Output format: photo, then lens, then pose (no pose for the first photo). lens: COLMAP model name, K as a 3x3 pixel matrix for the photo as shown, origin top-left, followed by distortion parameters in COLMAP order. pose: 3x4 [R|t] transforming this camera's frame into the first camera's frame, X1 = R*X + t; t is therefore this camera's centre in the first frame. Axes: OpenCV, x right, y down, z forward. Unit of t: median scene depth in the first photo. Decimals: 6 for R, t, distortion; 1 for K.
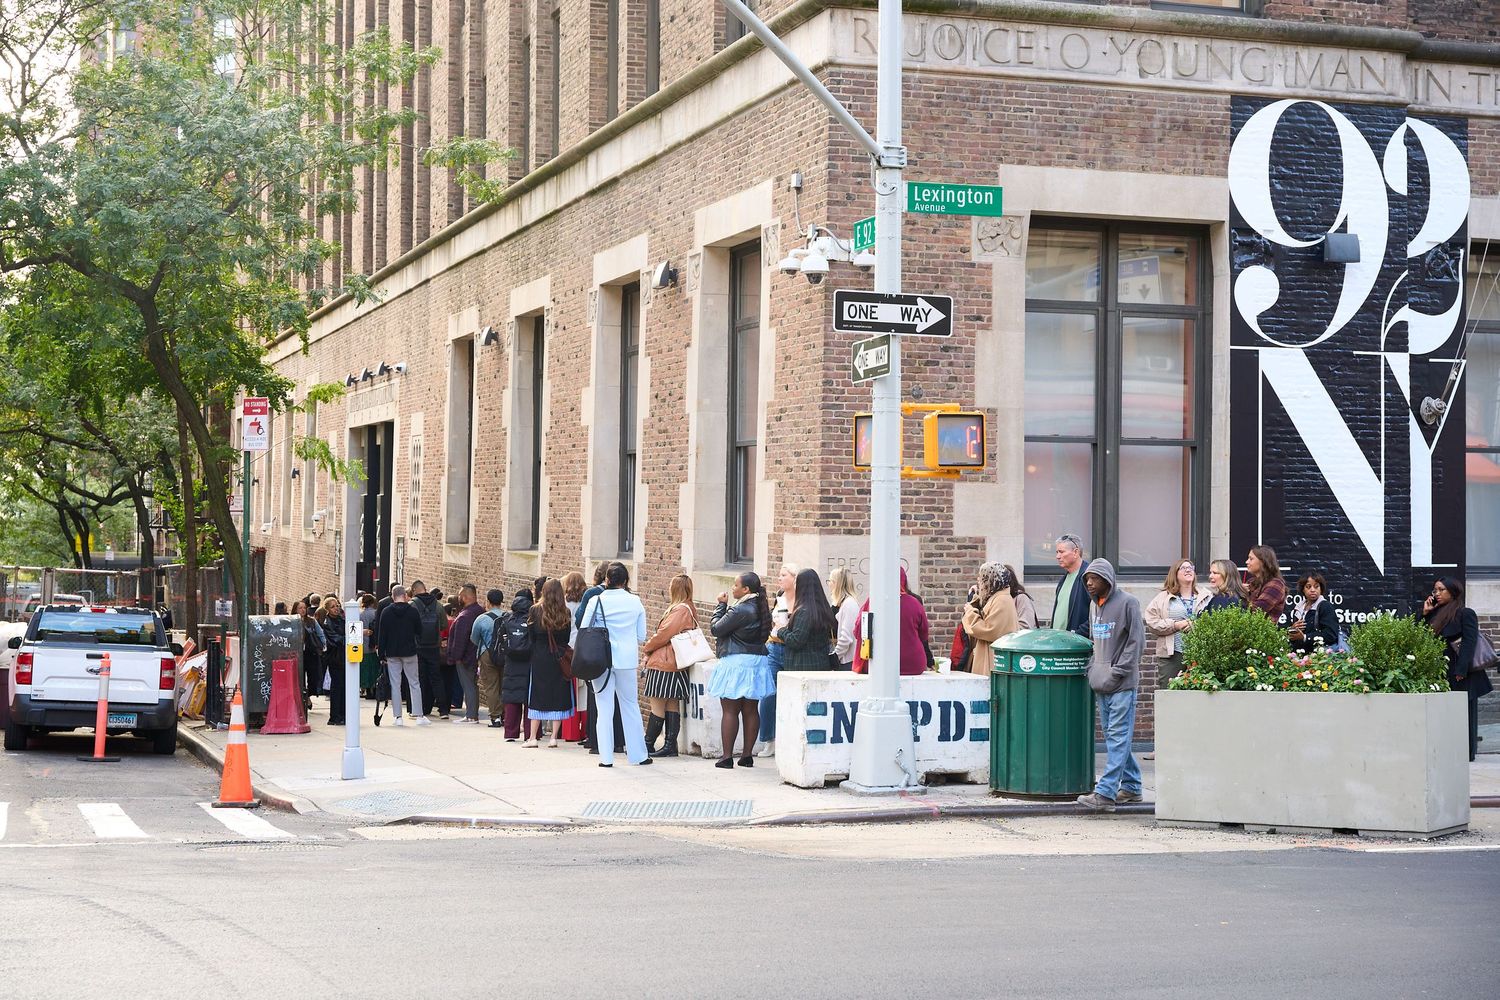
lens RADIAL K [[2307.2, 0, 749.4], [0, 2307.2, 499.3], [0, 0, 1]] dist [-0.003958, 0.000000]
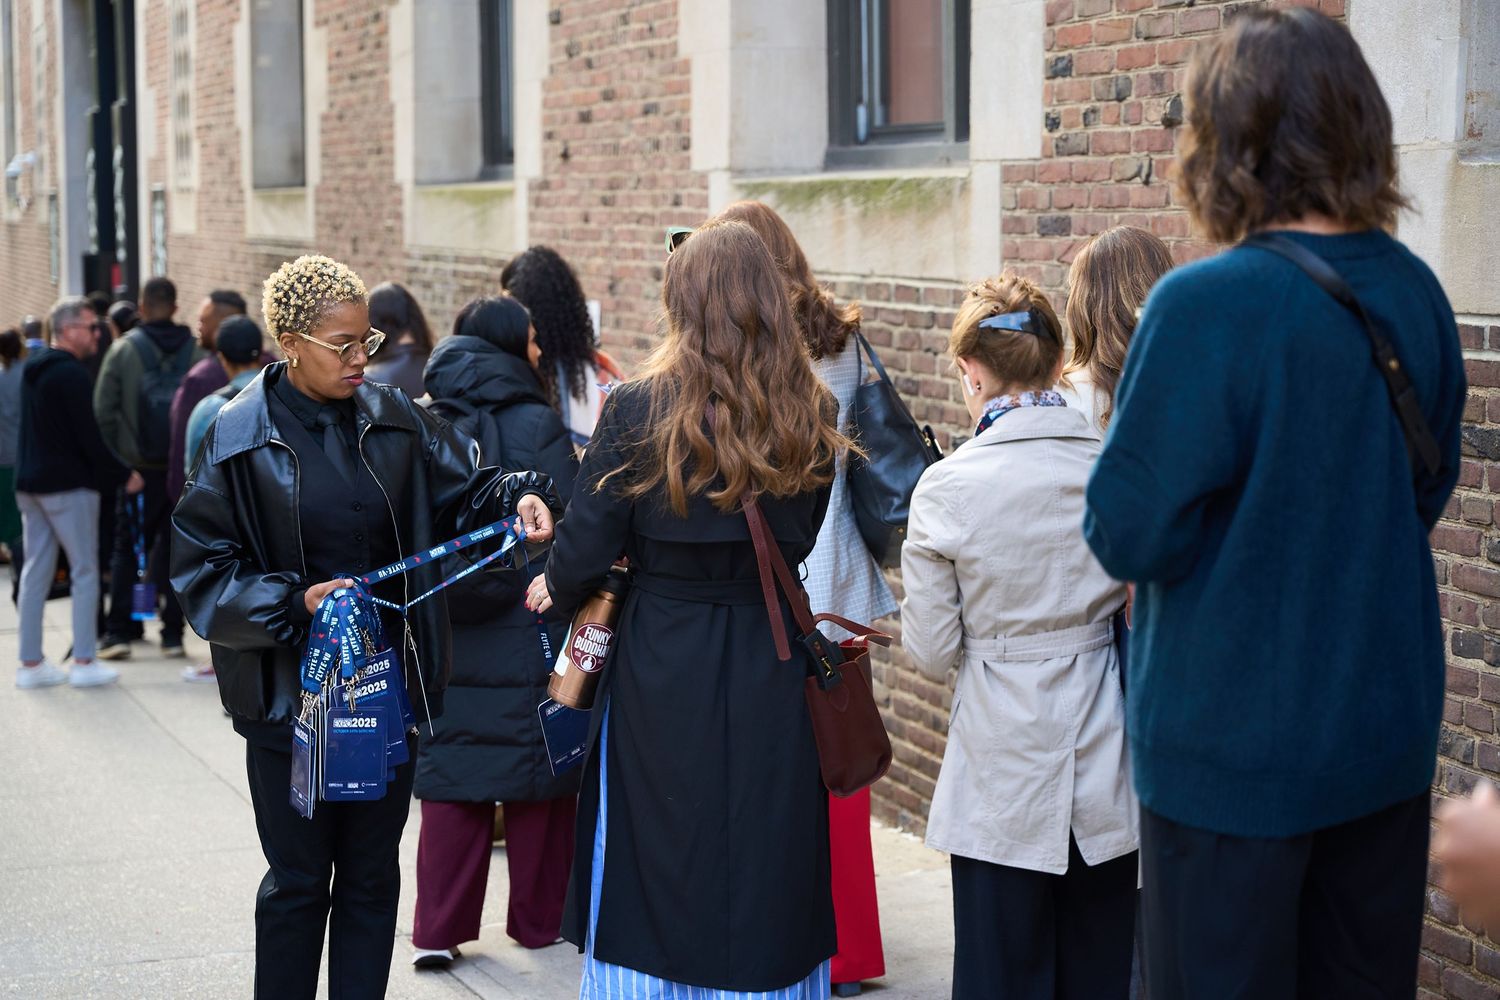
lens RADIAL K [[3020.2, 0, 751.4], [0, 3020.2, 500.3], [0, 0, 1]] dist [0.273930, 0.000000]
pose [[0.999725, -0.019660, 0.012763, -0.052235], [0.018246, 0.994538, 0.102766, 0.019815], [-0.014714, -0.102505, 0.994624, 0.463192]]
